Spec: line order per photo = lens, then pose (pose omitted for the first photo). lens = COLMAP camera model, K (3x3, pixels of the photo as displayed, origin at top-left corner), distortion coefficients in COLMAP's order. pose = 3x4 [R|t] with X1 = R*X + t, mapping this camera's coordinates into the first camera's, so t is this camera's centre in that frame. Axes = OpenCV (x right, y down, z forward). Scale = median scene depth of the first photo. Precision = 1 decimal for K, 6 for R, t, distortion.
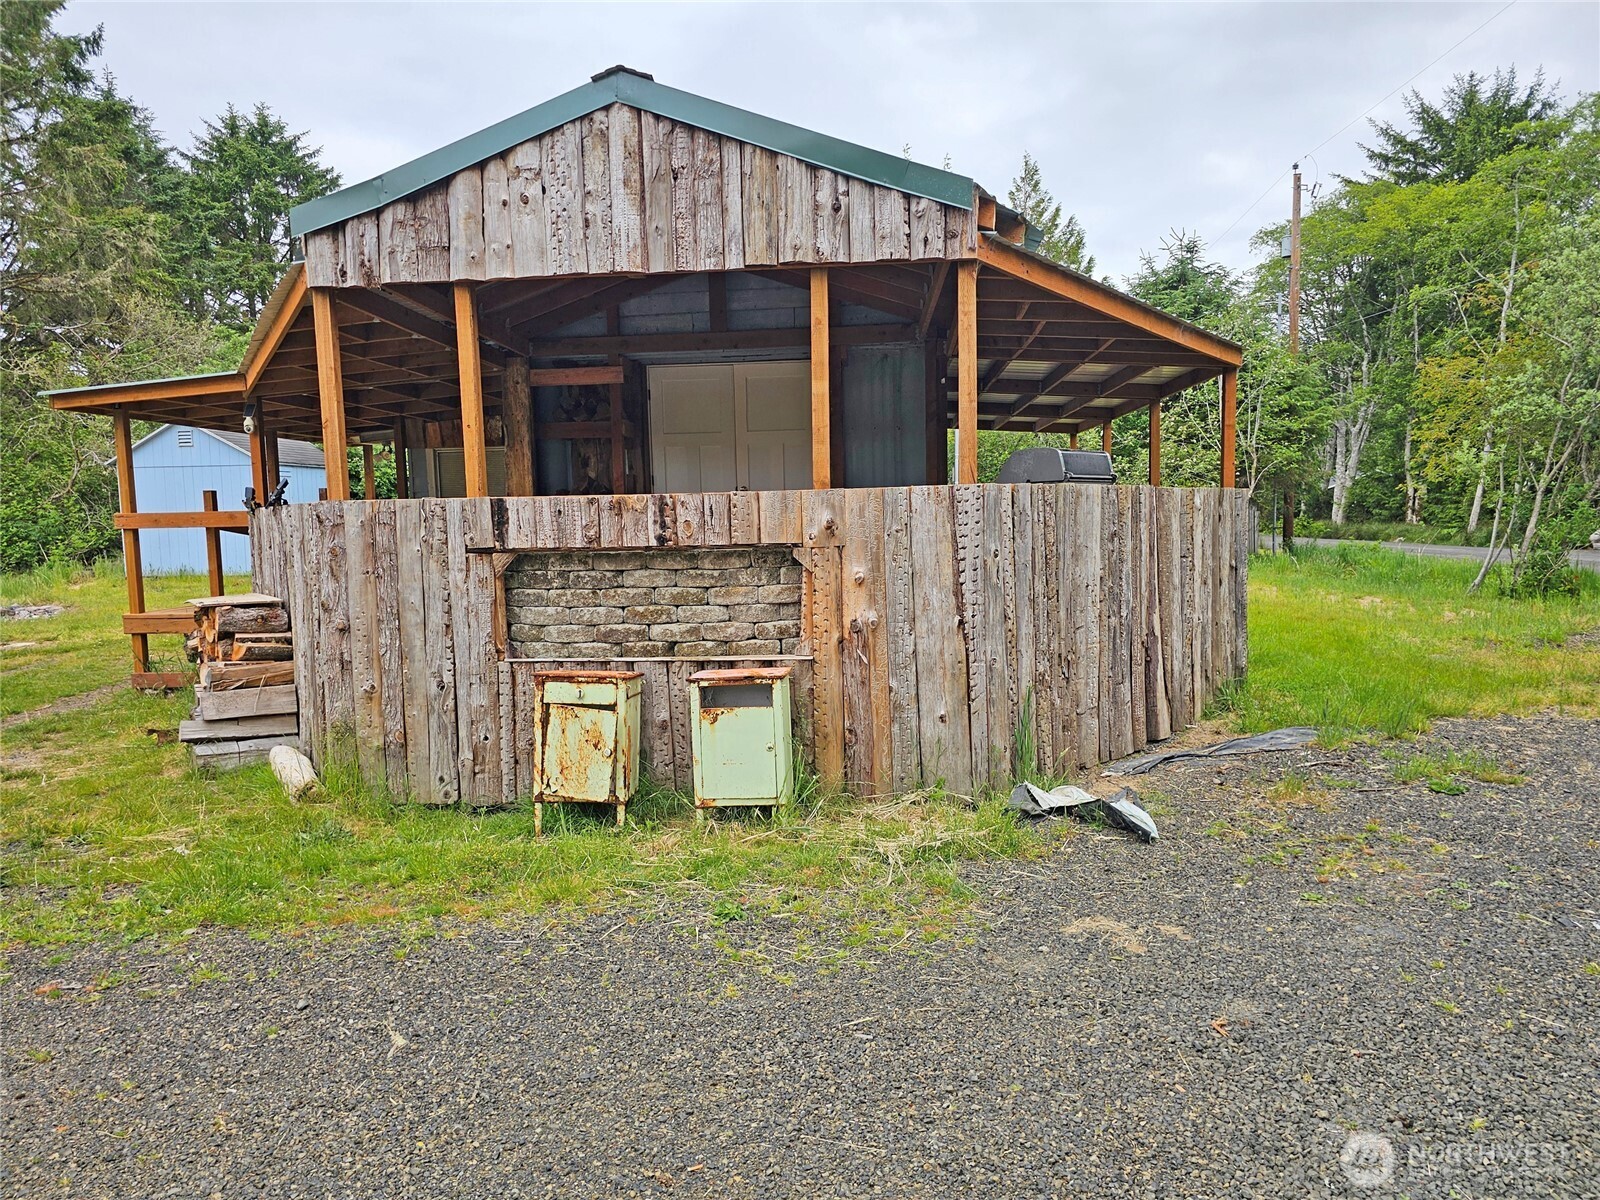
lens RADIAL K [[1060.9, 0, 800.8], [0, 1060.9, 598.2], [0, 0, 1]] dist [0.044076, -0.045627]
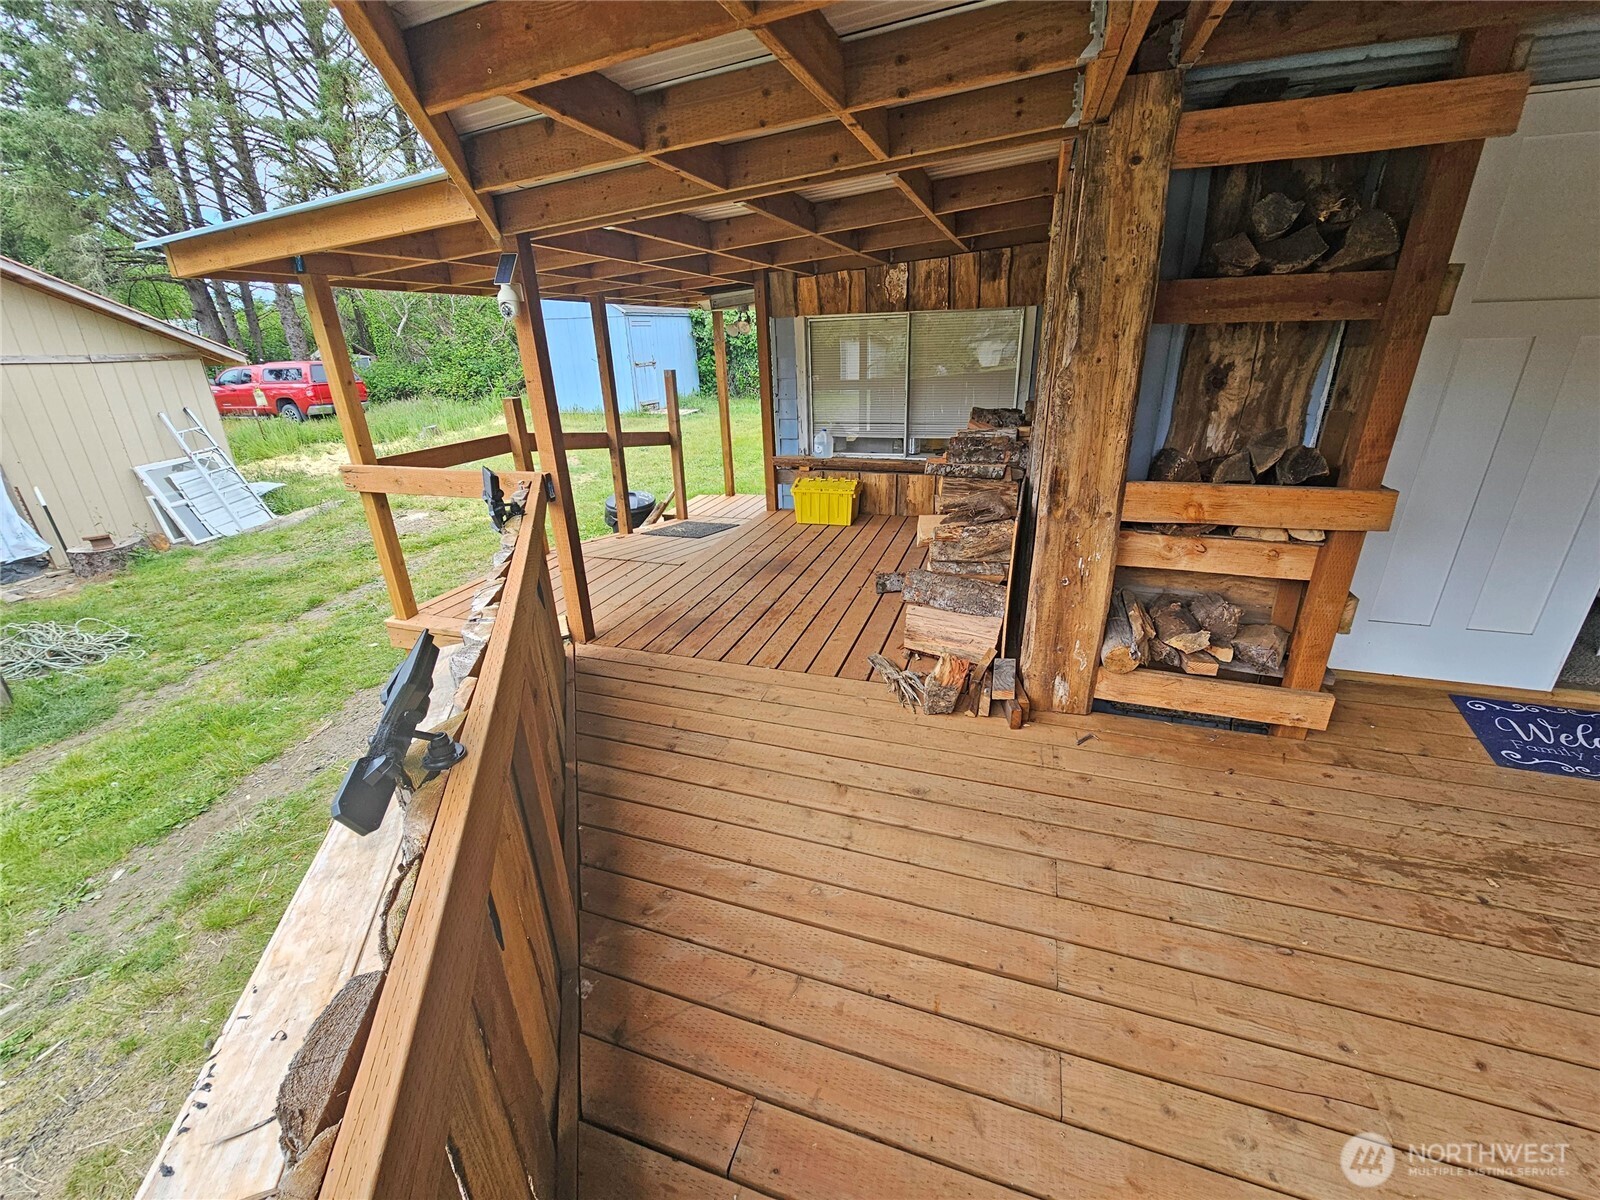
lens RADIAL K [[657.2, 0, 800.0], [0, 657.2, 600.0], [0, 0, 1]] dist [-0.002656, 0.000303]
pose [[0.966696, 0.093136, -0.238381, -0.104672], [-0.015474, 0.950999, 0.308805, -0.043568], [0.255461, -0.294832, 0.920768, 0.246953]]
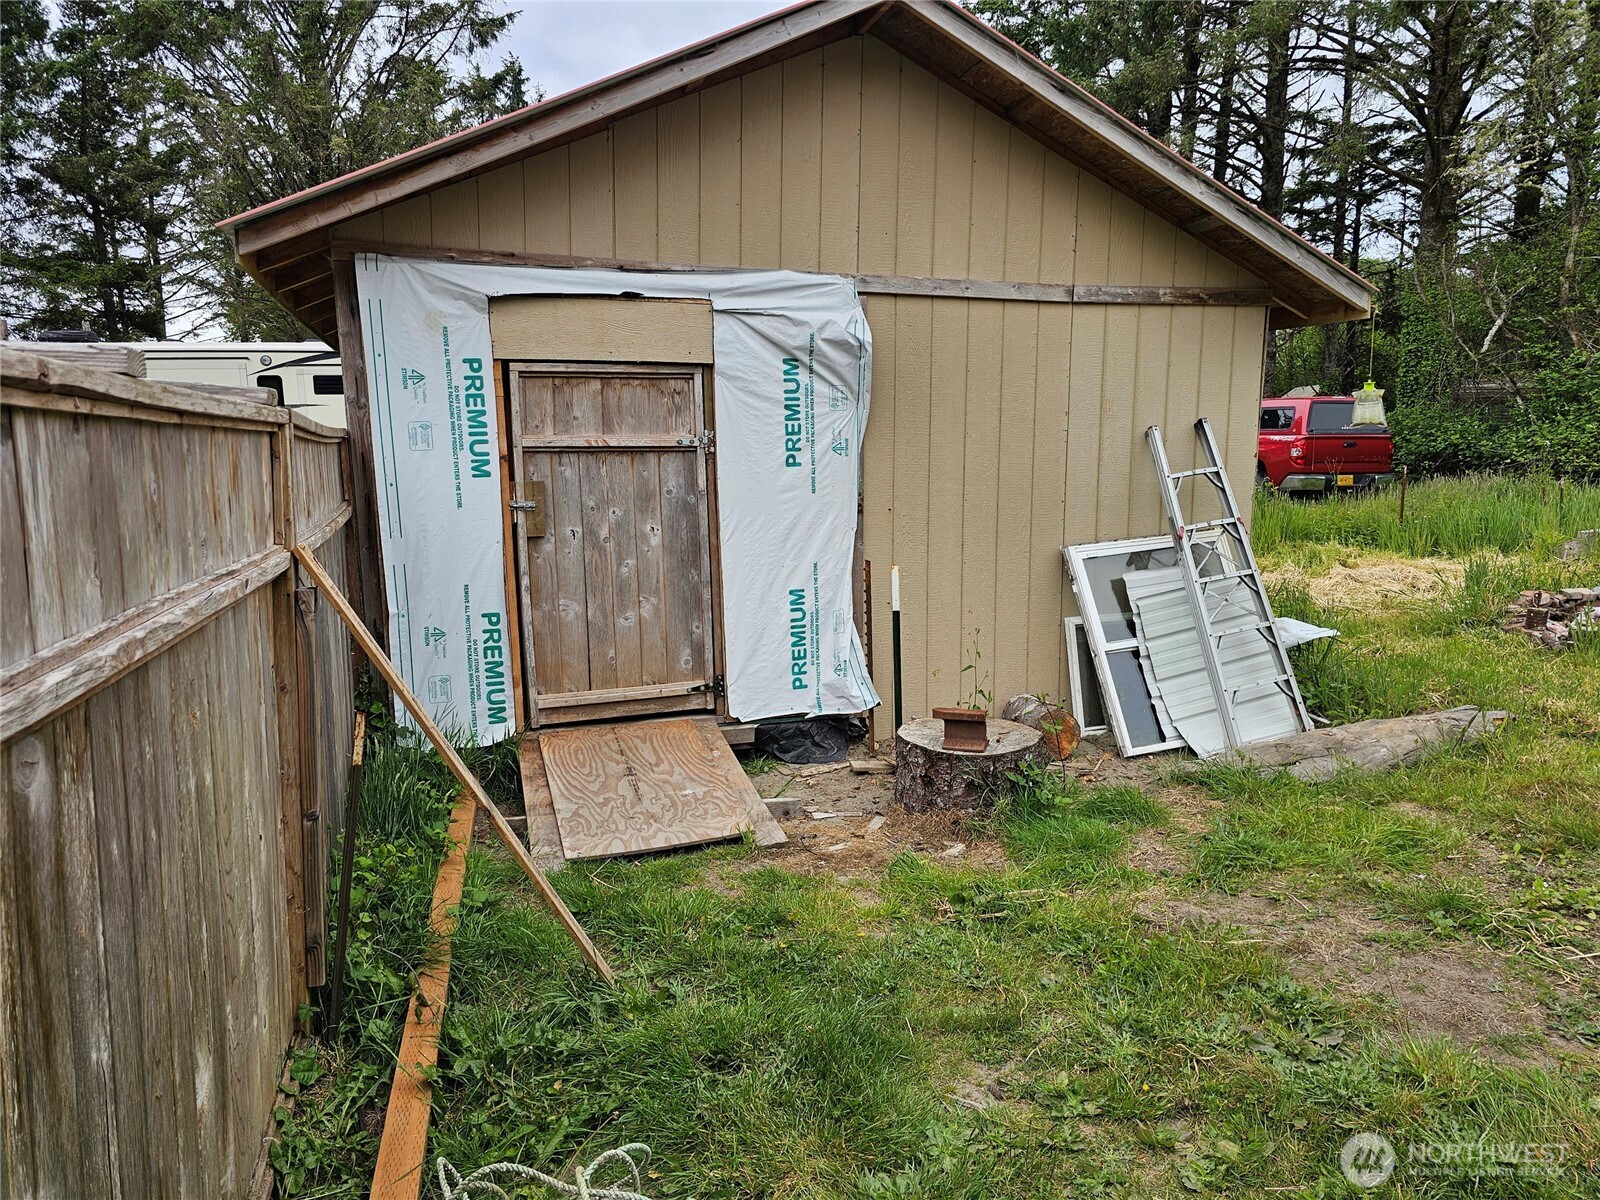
lens RADIAL K [[1060.9, 0, 800.8], [0, 1060.9, 598.2], [0, 0, 1]] dist [0.044076, -0.045627]
pose [[0.330781, 0.162742, -0.929569, -0.307753], [-0.061989, 0.986638, 0.150675, -0.021272], [0.941669, 0.007783, 0.336449, 0.349496]]
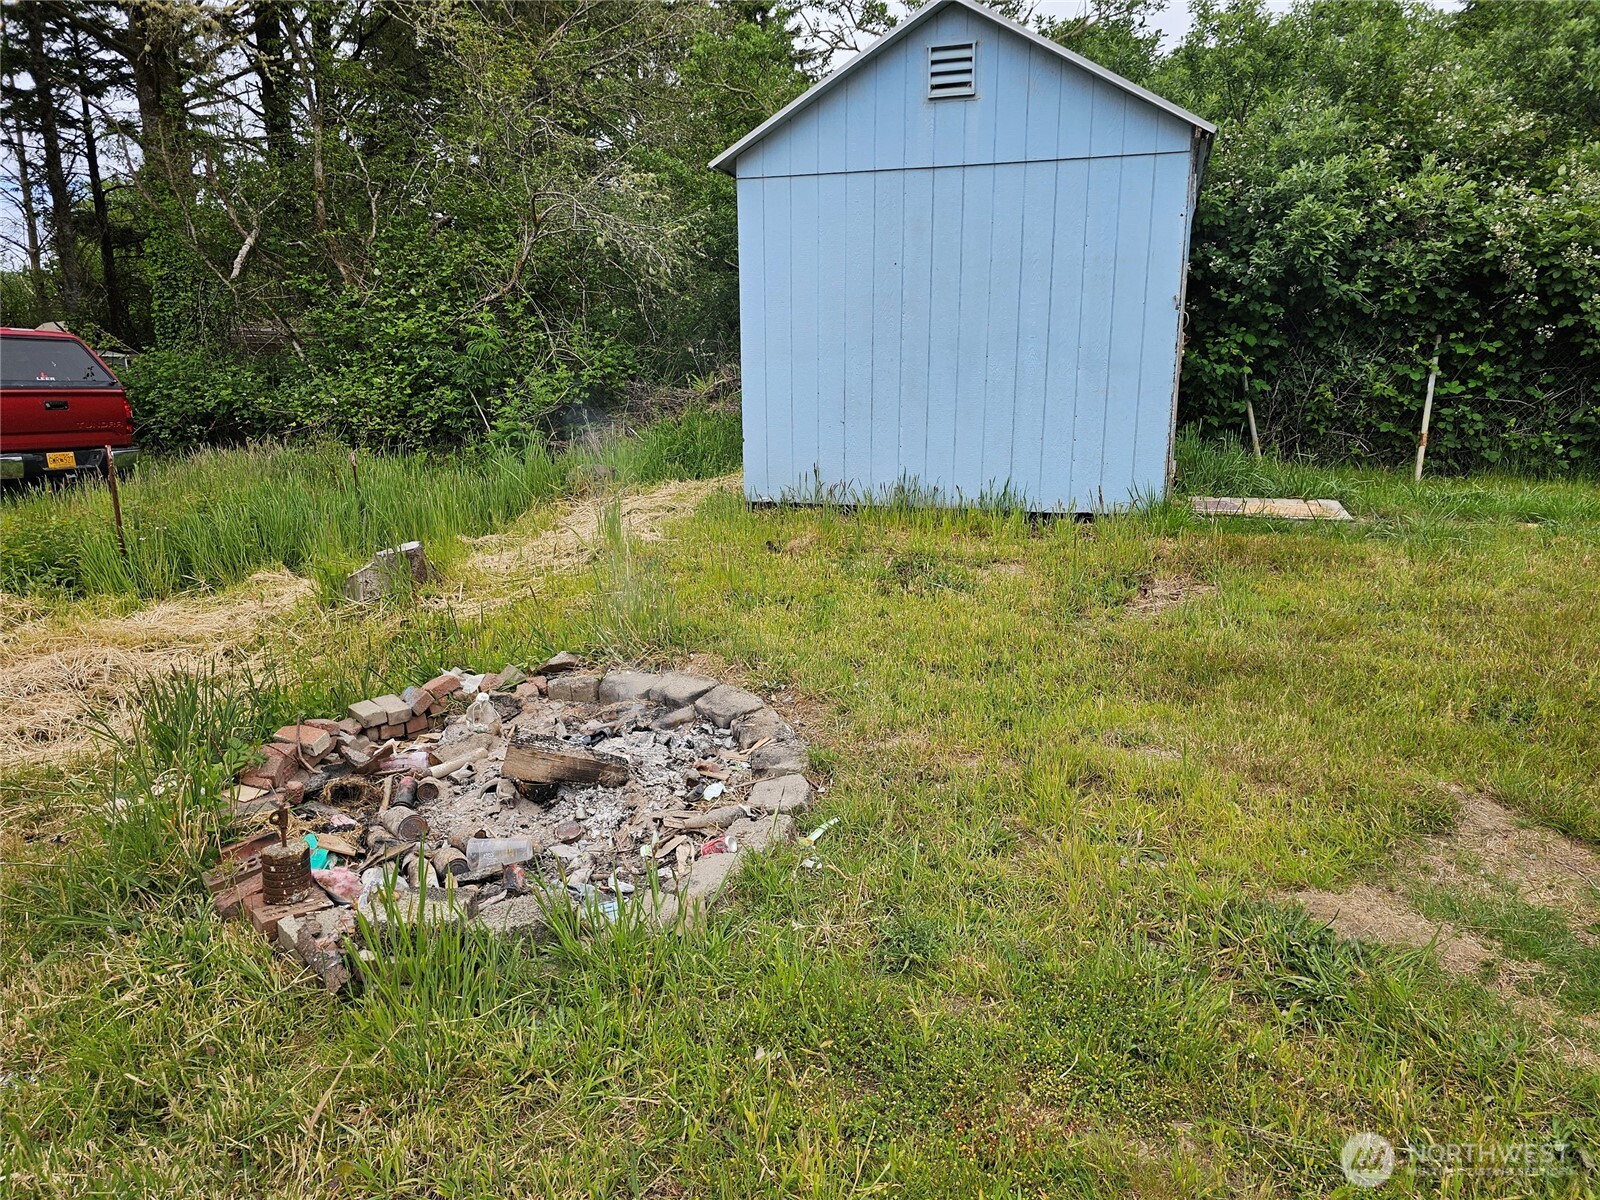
lens RADIAL K [[1059.5, 0, 804.2], [0, 1059.5, 618.6], [0, 0, 1]] dist [0.045512, -0.045227]
pose [[0.969670, 0.075129, -0.232585, -0.424387], [-0.037601, 0.986112, 0.161767, -0.032197], [0.241508, -0.148115, 0.959029, 0.530657]]
